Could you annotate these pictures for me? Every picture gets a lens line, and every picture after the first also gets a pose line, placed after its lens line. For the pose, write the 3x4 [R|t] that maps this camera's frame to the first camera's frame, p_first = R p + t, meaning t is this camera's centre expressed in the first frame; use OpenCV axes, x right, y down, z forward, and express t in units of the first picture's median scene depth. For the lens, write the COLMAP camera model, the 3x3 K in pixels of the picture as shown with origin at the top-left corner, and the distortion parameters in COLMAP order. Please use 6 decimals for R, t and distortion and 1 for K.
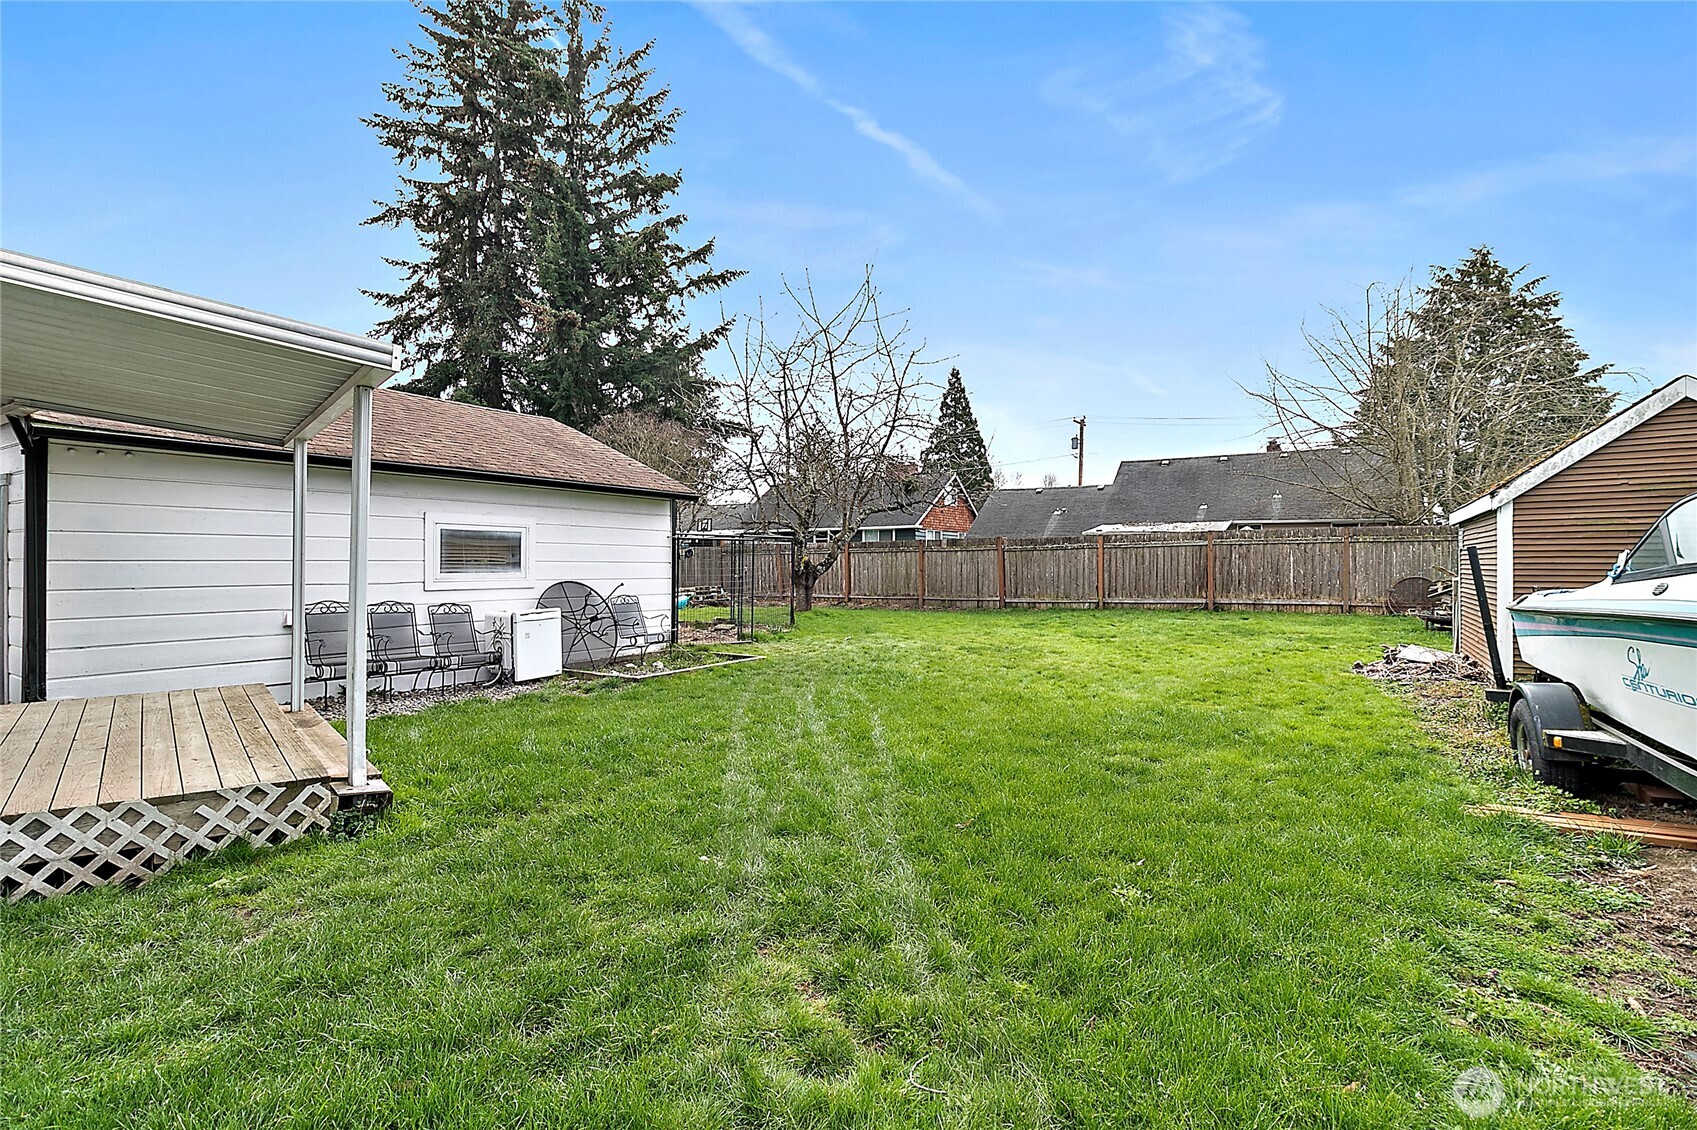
lens RADIAL K [[787.6, 0, 847.9], [0, 787.6, 538.4], [0, 0, 1]] dist [0.010450, 0.000316]
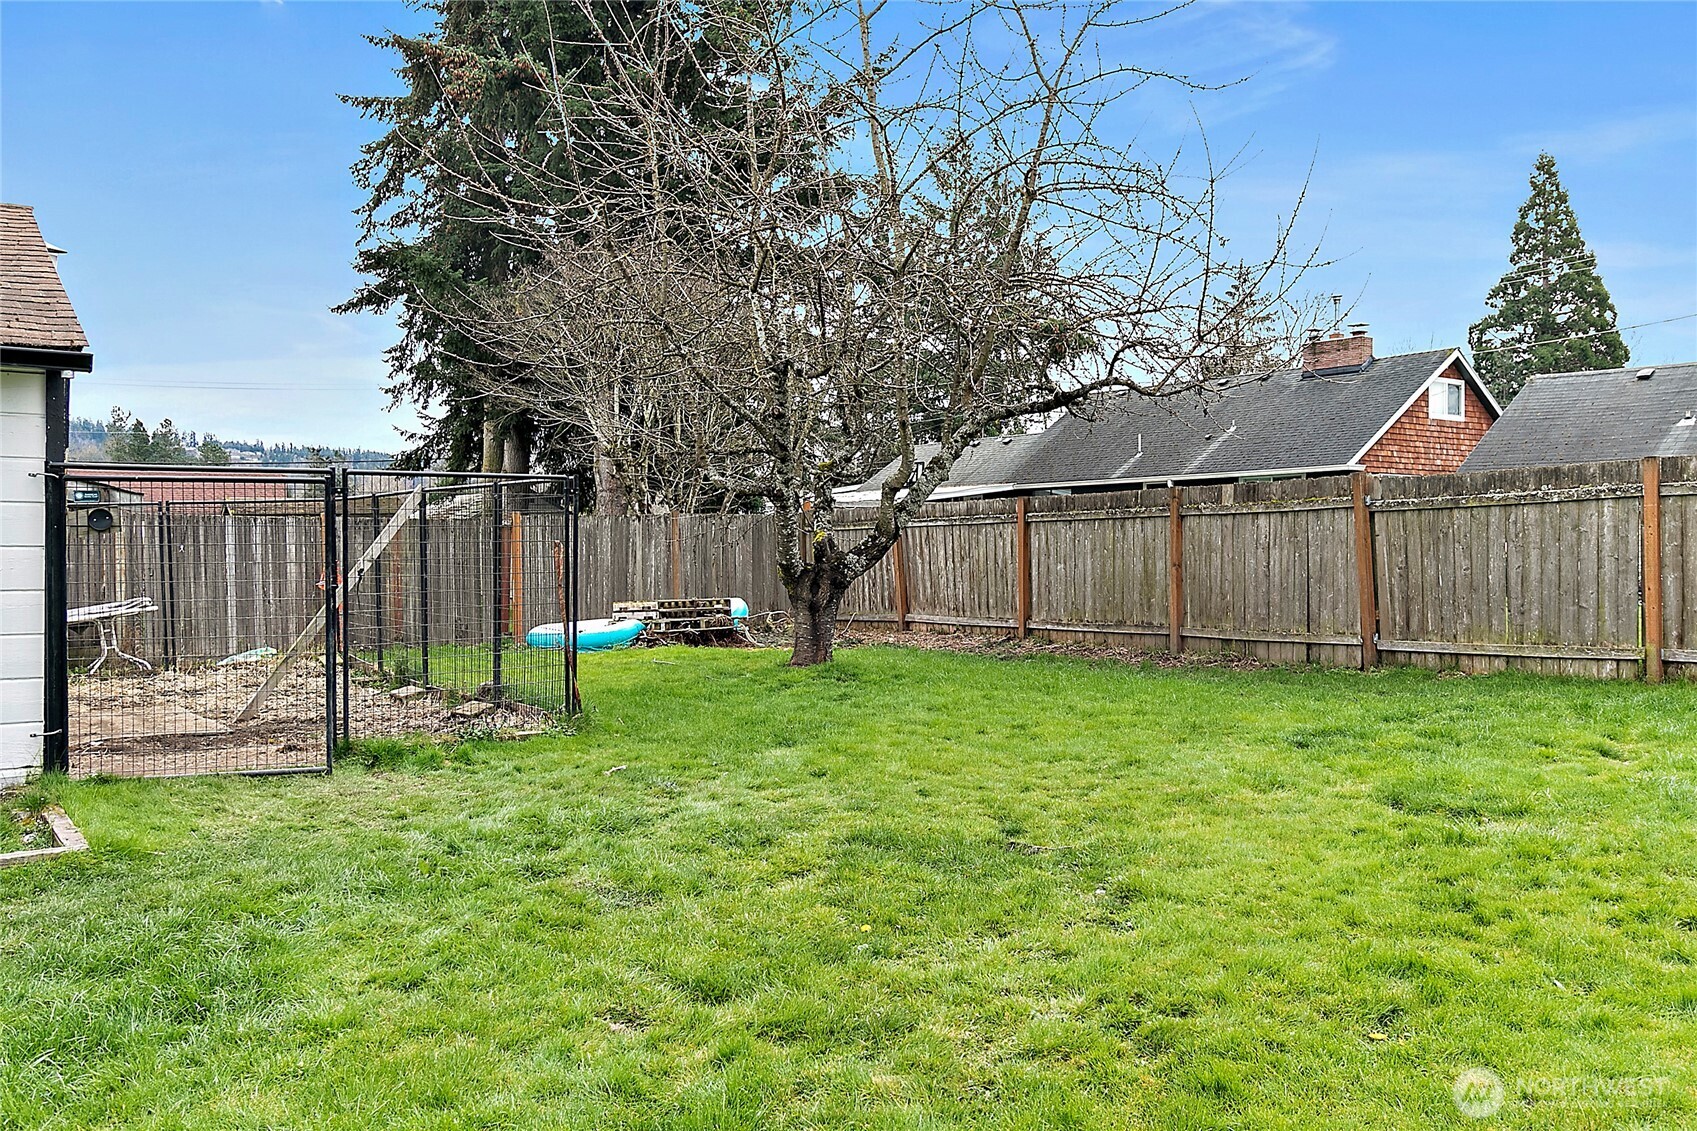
lens RADIAL K [[1335.0, 0, 847.6], [0, 1335.0, 546.4], [0, 0, 1]] dist [-0.005856, -0.003623]
pose [[0.931764, -0.004780, -0.363034, 0.133243], [0.015719, 0.999507, 0.027185, 0.007925], [0.362725, -0.031037, 0.931379, 0.229228]]
